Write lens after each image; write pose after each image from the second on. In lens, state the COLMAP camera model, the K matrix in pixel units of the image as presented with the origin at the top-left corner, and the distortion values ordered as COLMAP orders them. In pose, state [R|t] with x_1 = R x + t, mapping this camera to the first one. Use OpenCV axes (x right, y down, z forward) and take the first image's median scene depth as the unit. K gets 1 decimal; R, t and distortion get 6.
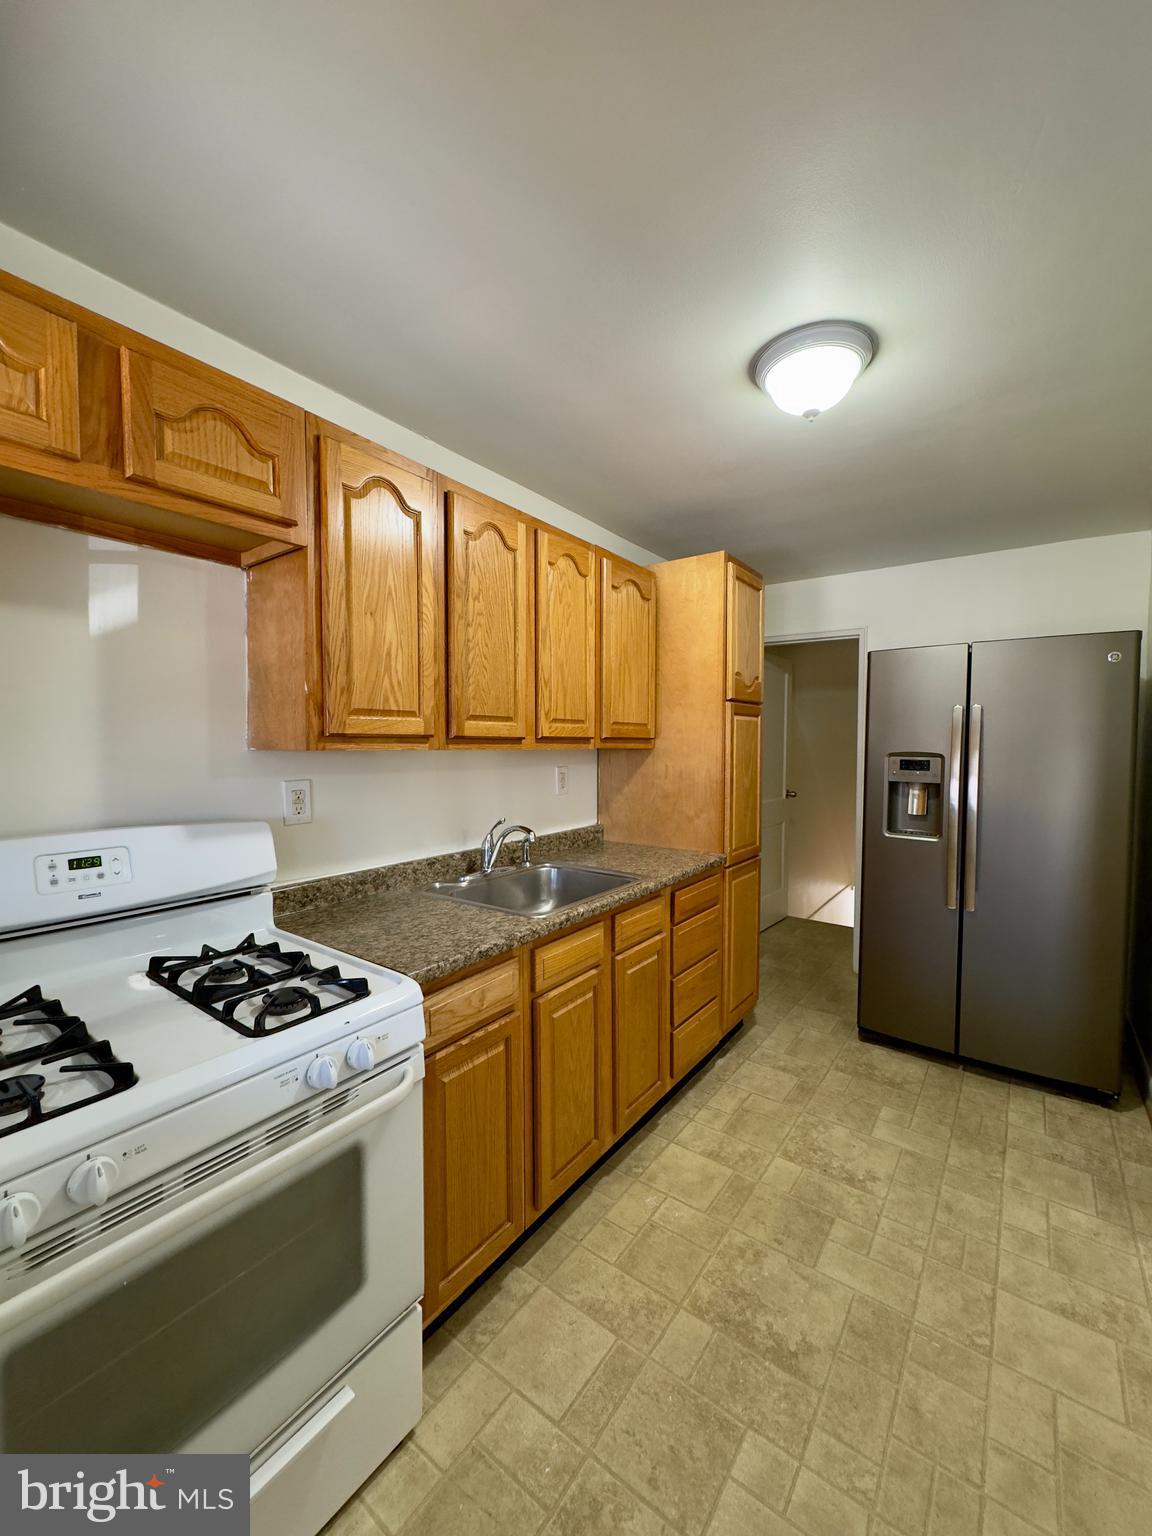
lens RADIAL K [[604.6, 0, 576.0], [0, 604.6, 768.0], [0, 0, 1]] dist [0.000274, -0.000200]
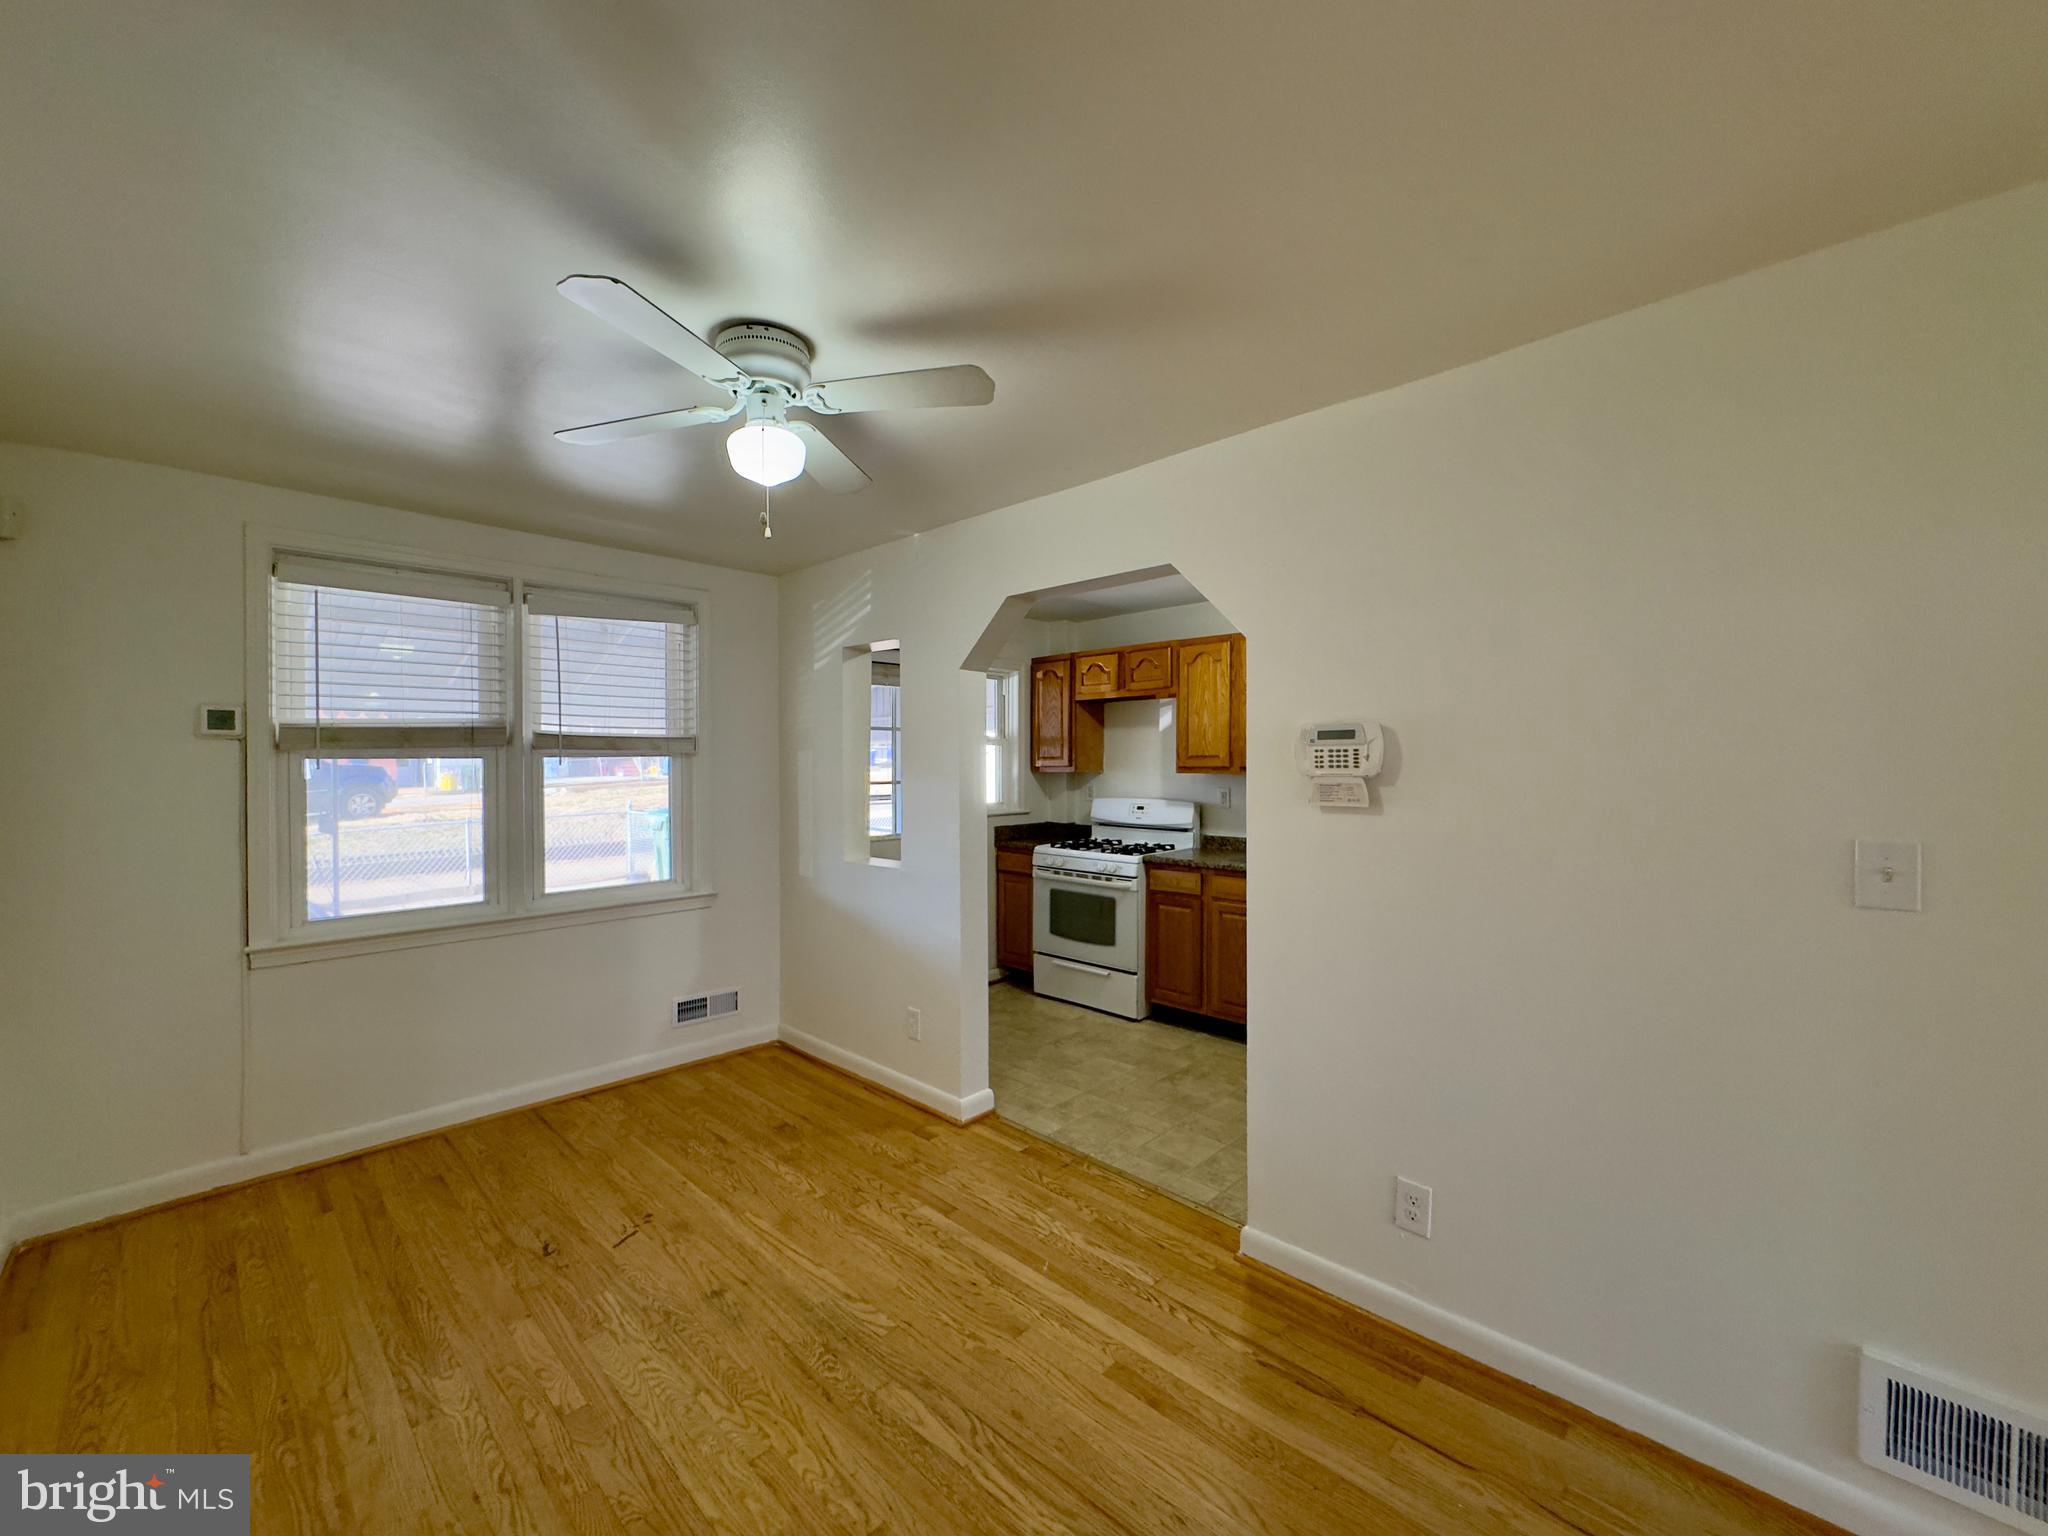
lens RADIAL K [[813.7, 0, 1024.0], [0, 813.7, 768.0], [0, 0, 1]] dist [0.008844, -0.000529]
pose [[-0.120291, 0.010229, -0.992686, 2.622715], [-0.035960, 0.999246, 0.014654, -0.068222], [0.992087, 0.037460, -0.119833, 0.682266]]
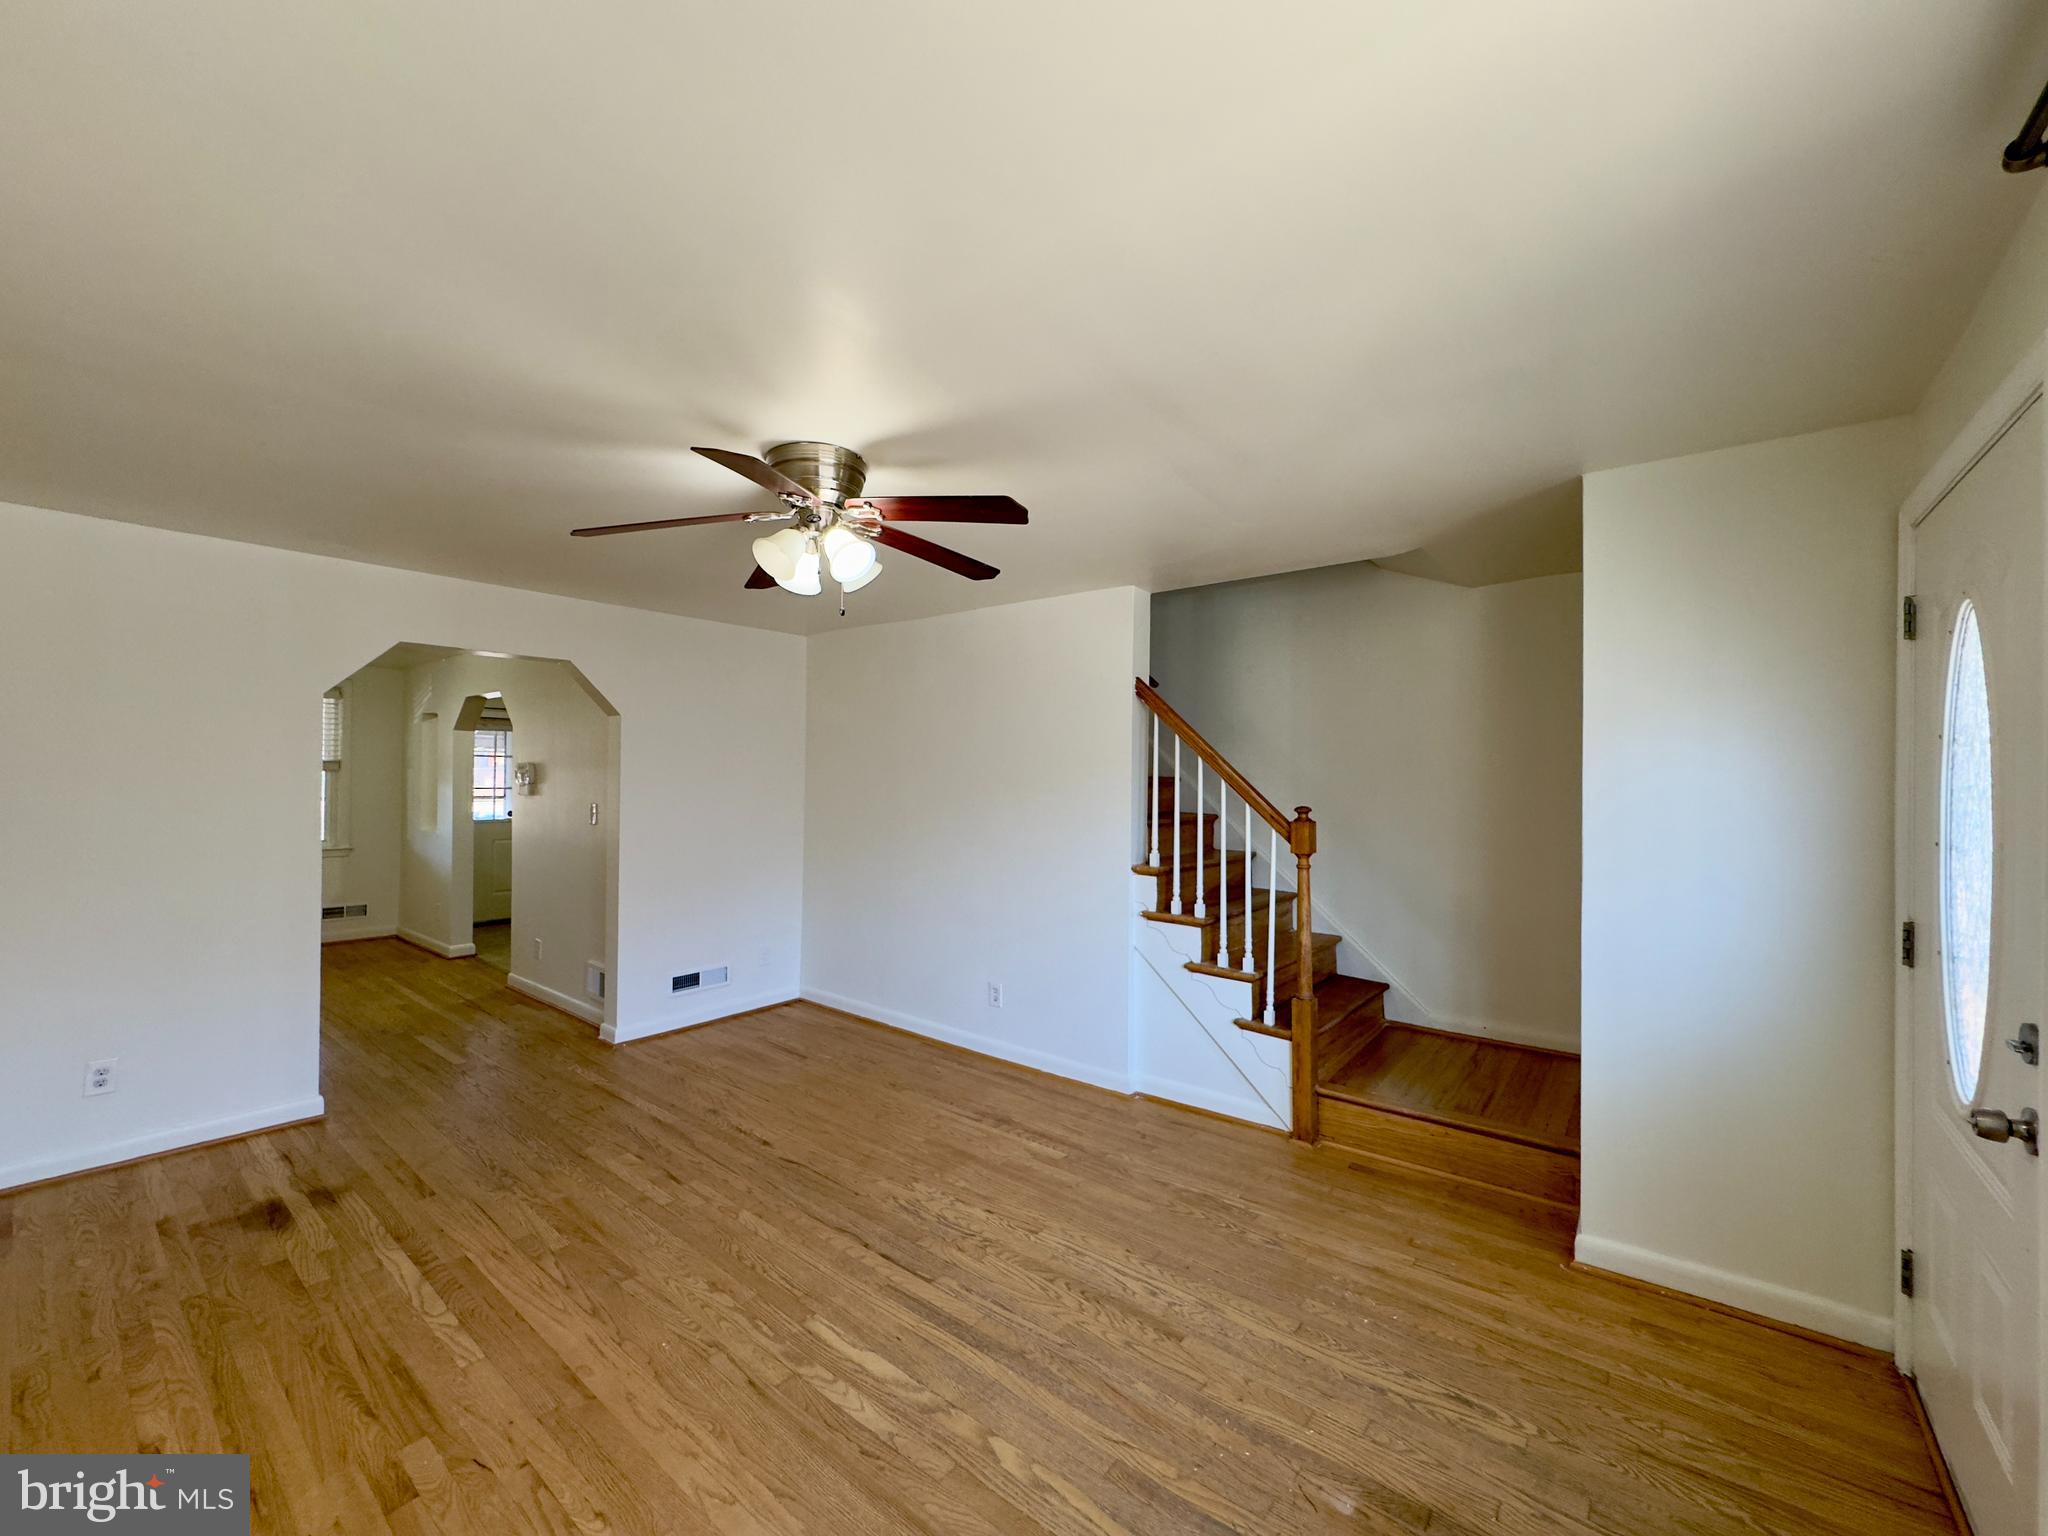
lens RADIAL K [[813.7, 0, 1024.0], [0, 813.7, 768.0], [0, 0, 1]] dist [0.008844, -0.000529]
pose [[-0.039359, -0.016975, -0.999081, 4.664869], [-0.052289, 0.998521, -0.014906, -0.181979], [0.997856, 0.051654, -0.040189, 3.379040]]
